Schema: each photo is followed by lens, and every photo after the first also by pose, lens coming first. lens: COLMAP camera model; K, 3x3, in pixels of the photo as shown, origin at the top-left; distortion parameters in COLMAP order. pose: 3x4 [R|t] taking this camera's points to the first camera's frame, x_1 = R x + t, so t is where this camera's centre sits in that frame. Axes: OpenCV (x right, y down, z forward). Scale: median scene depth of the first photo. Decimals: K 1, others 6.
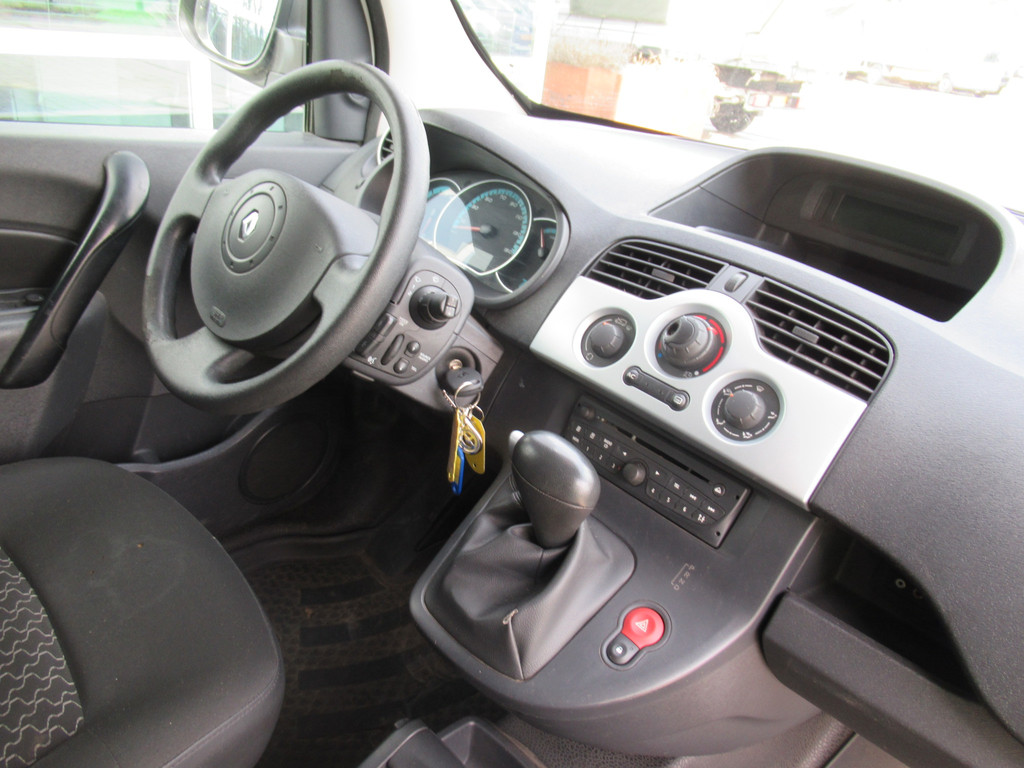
lens RADIAL K [[762.4, 0, 512.2], [0, 762.4, 382.7], [0, 0, 1]] dist [0.013805, 0.000966]
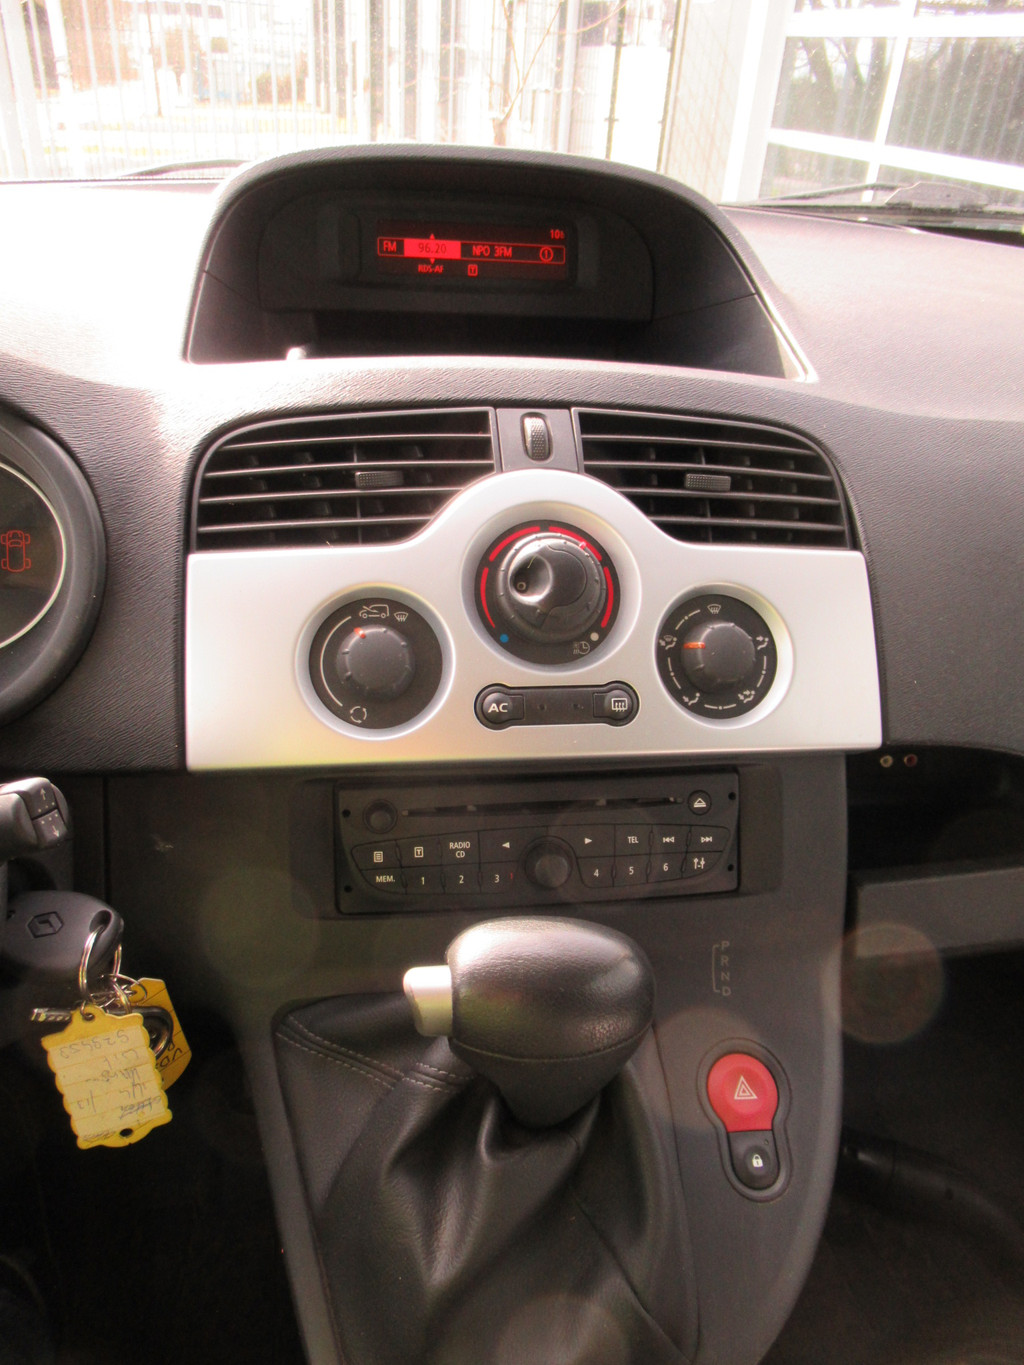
lens RADIAL K [[1016.3, 0, 511.9], [0, 1016.3, 685.9], [0, 0, 1]] dist [0.013805, 0.000966]
pose [[0.586642, -0.513224, 0.626461, -0.219309], [0.391181, 0.856905, 0.335697, -0.225004], [-0.709105, 0.048126, 0.703459, 0.560702]]
